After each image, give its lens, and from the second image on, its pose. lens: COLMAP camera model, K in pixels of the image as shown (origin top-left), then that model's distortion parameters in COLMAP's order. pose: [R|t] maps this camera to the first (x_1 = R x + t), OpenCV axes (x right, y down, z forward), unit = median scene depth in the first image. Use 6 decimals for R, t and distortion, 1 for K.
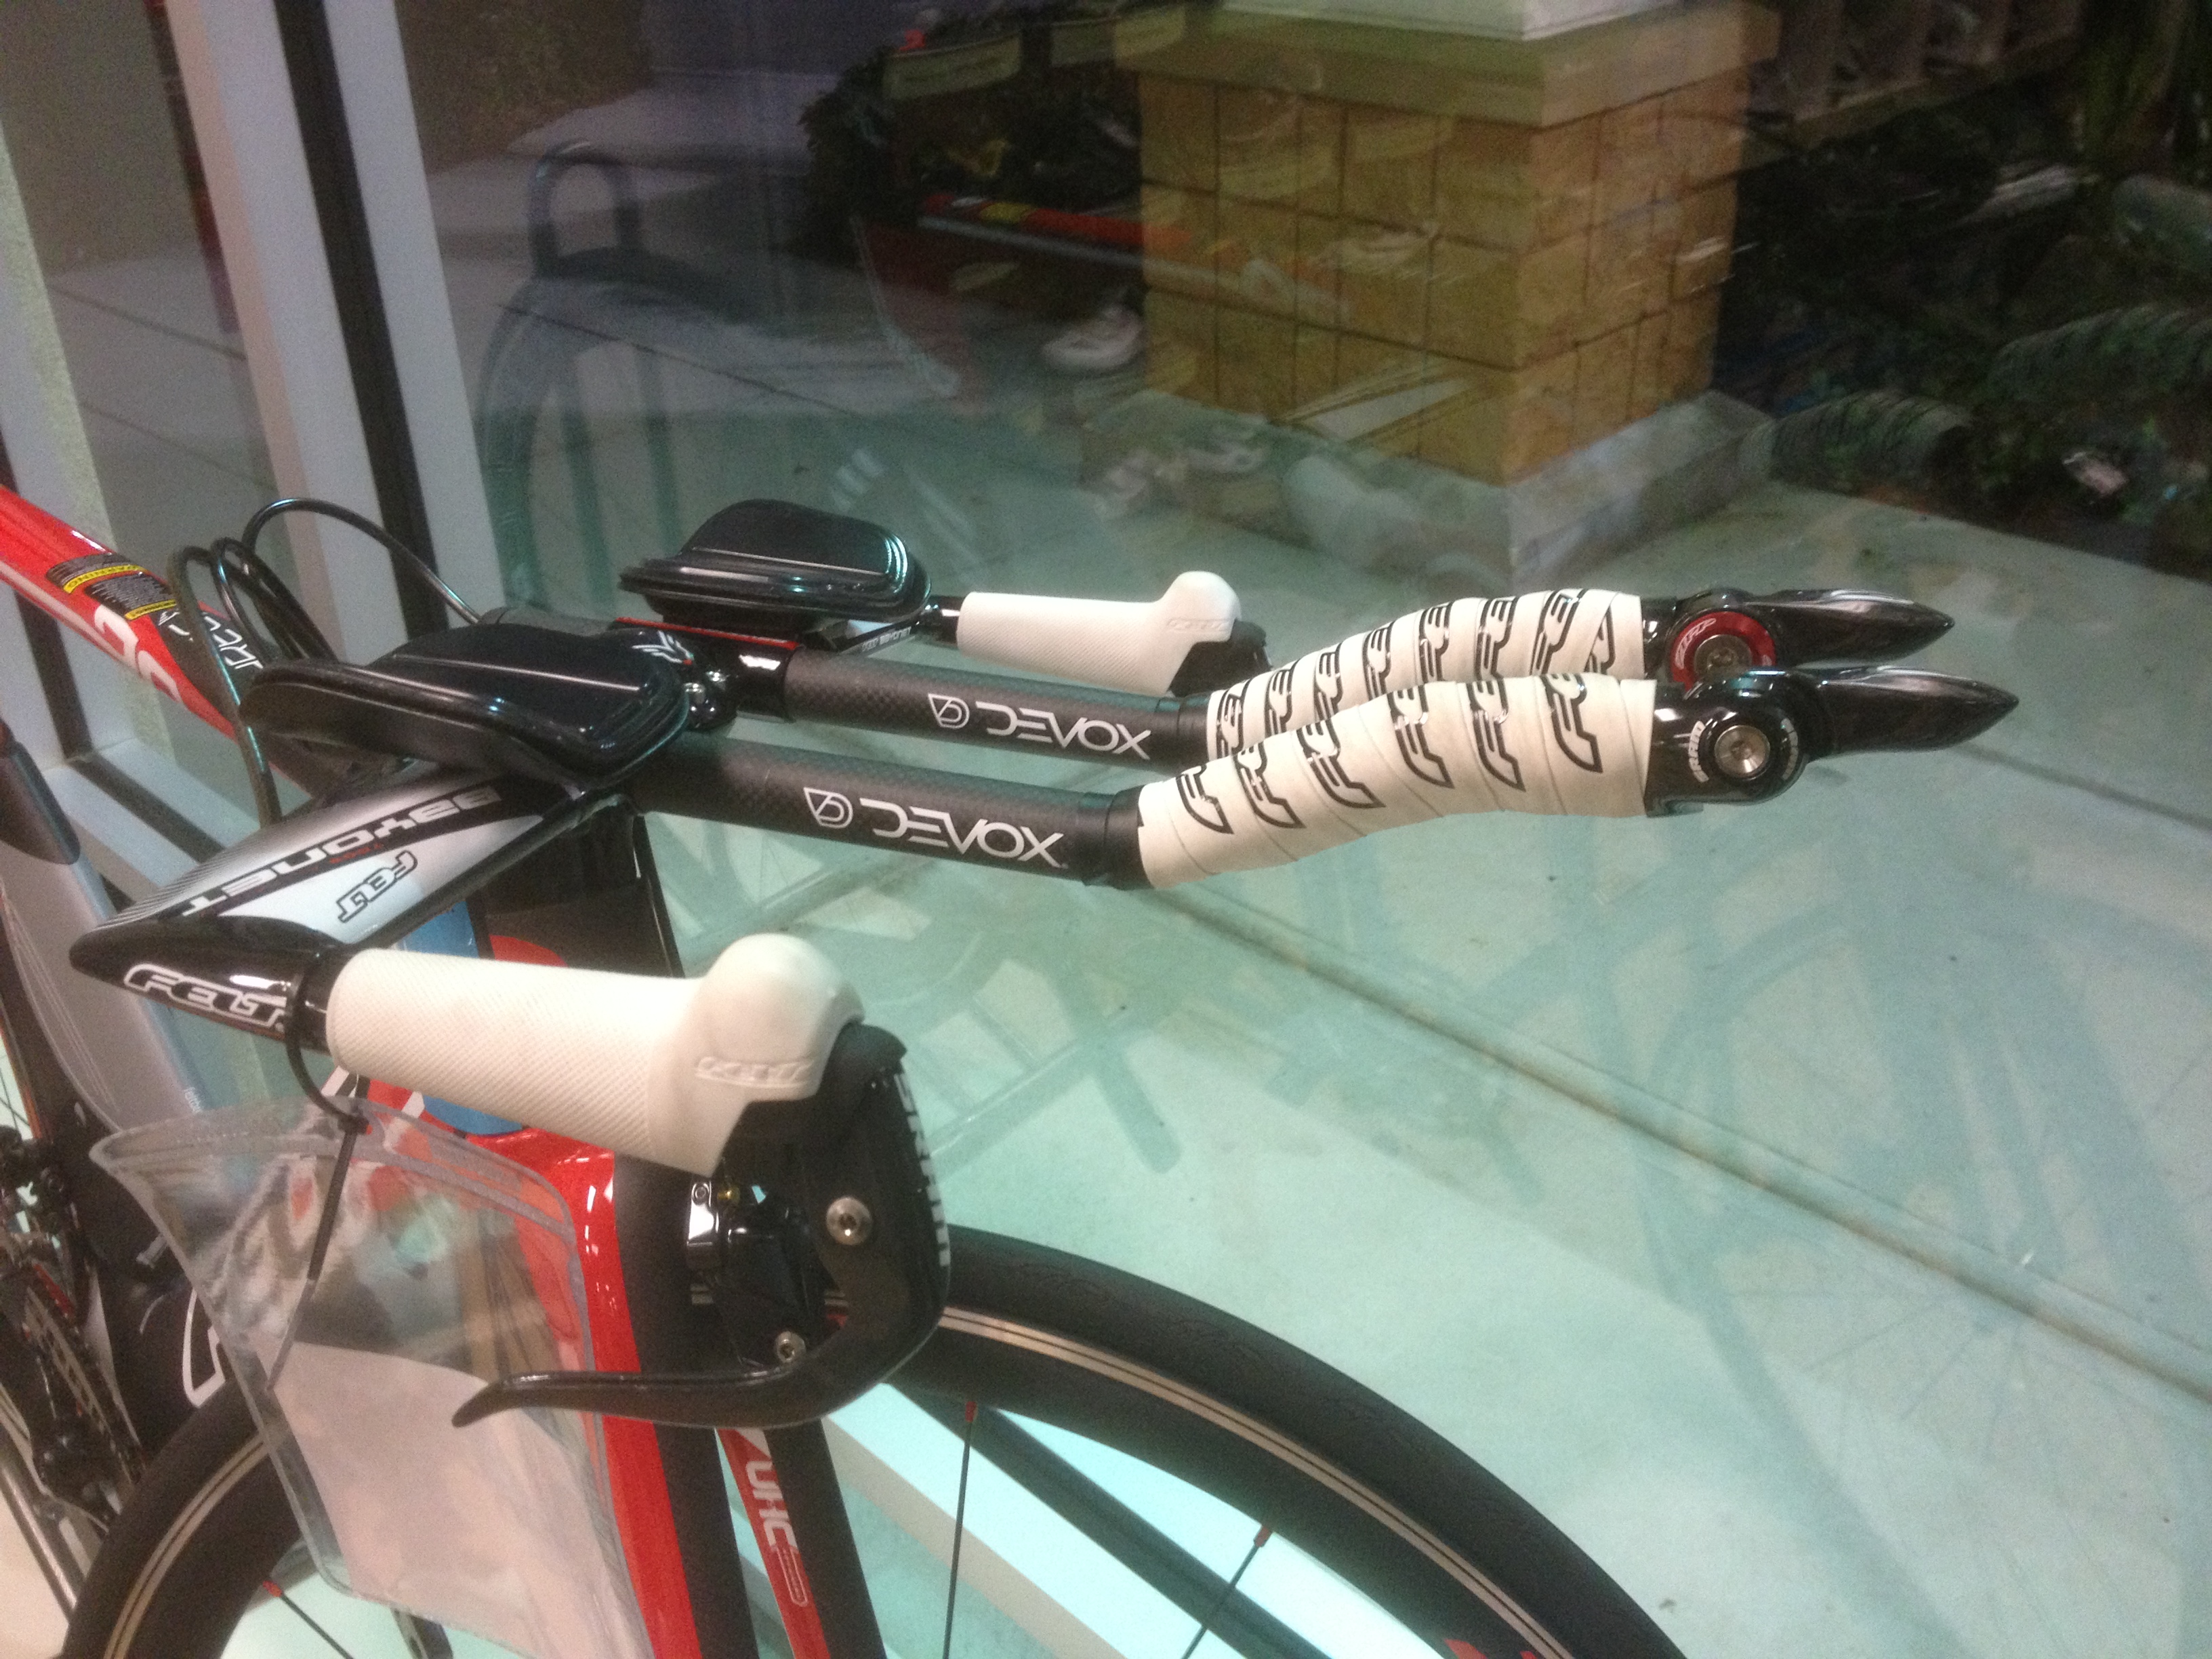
lens RADIAL K [[2122.2, 0, 1095.4], [0, 2122.2, 820.9], [0, 0, 1]] dist [0.051531, 0.000000]
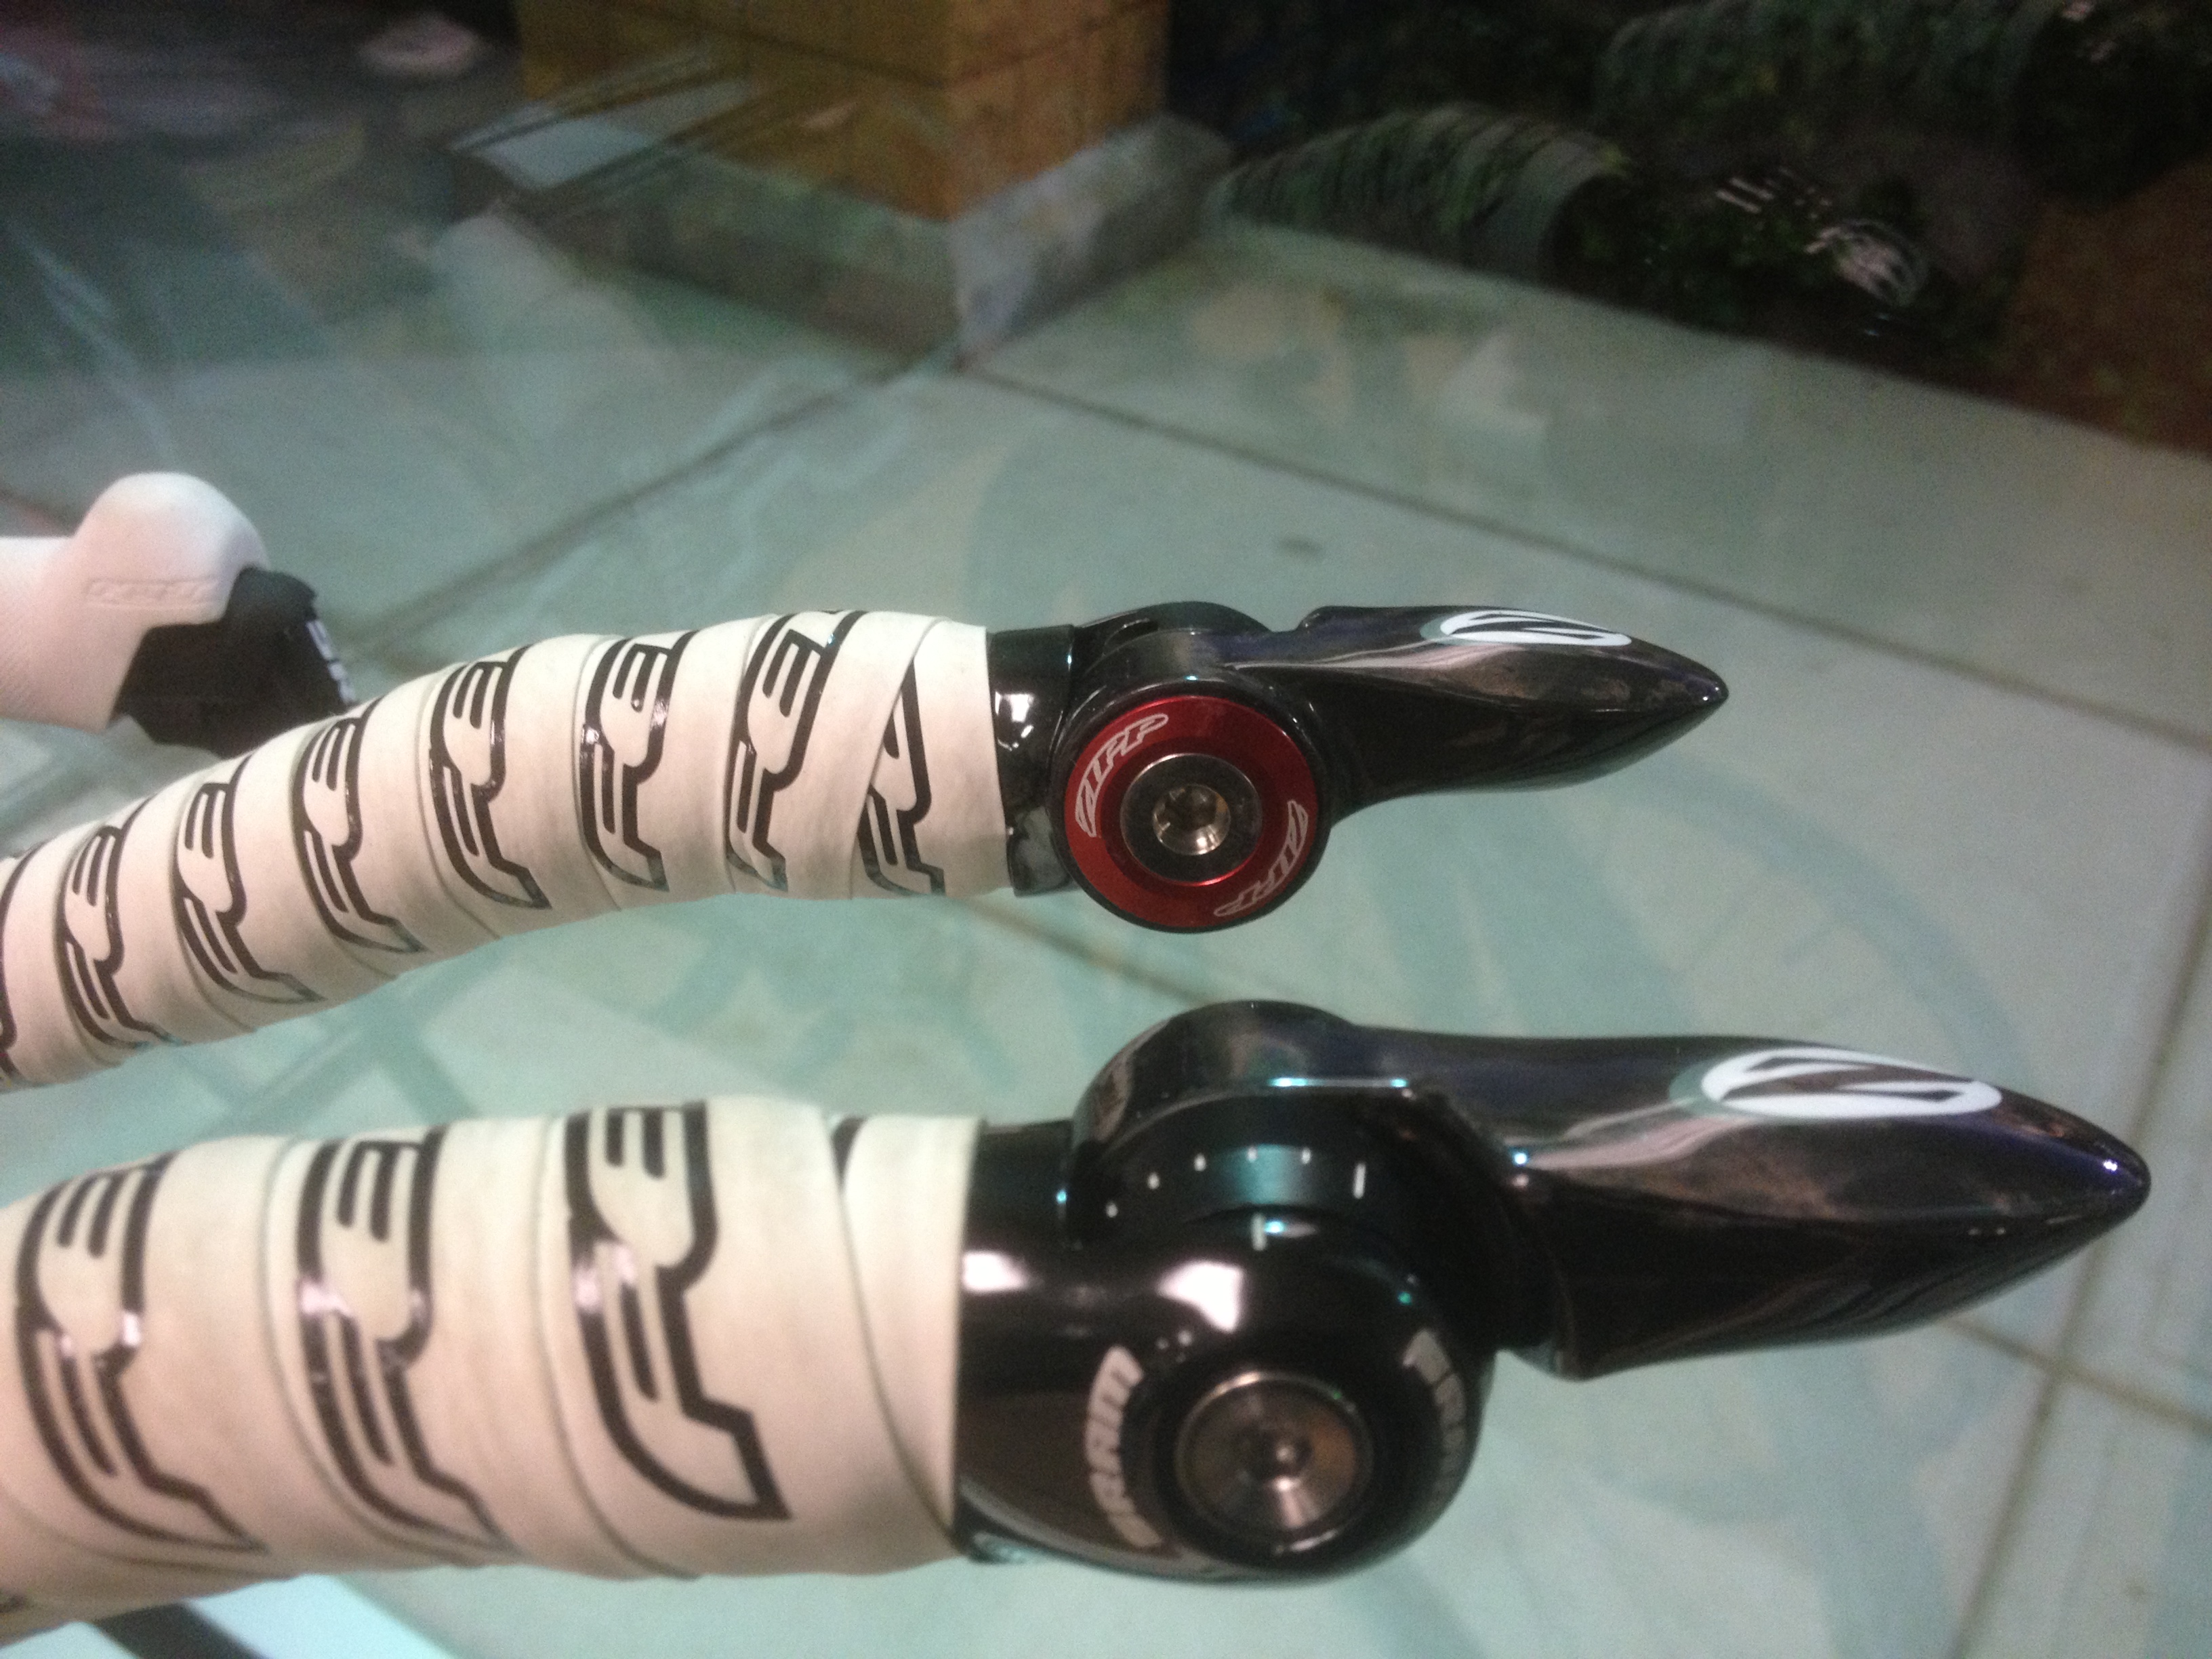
lens RADIAL K [[2122.2, 0, 1109.1], [0, 2122.2, 844.4], [0, 0, 1]] dist [0.051531, 0.000000]
pose [[0.969020, -0.075678, 0.235103, 0.181040], [0.044211, 0.989674, 0.136347, -0.118759], [-0.242994, -0.121729, 0.962360, 0.606679]]
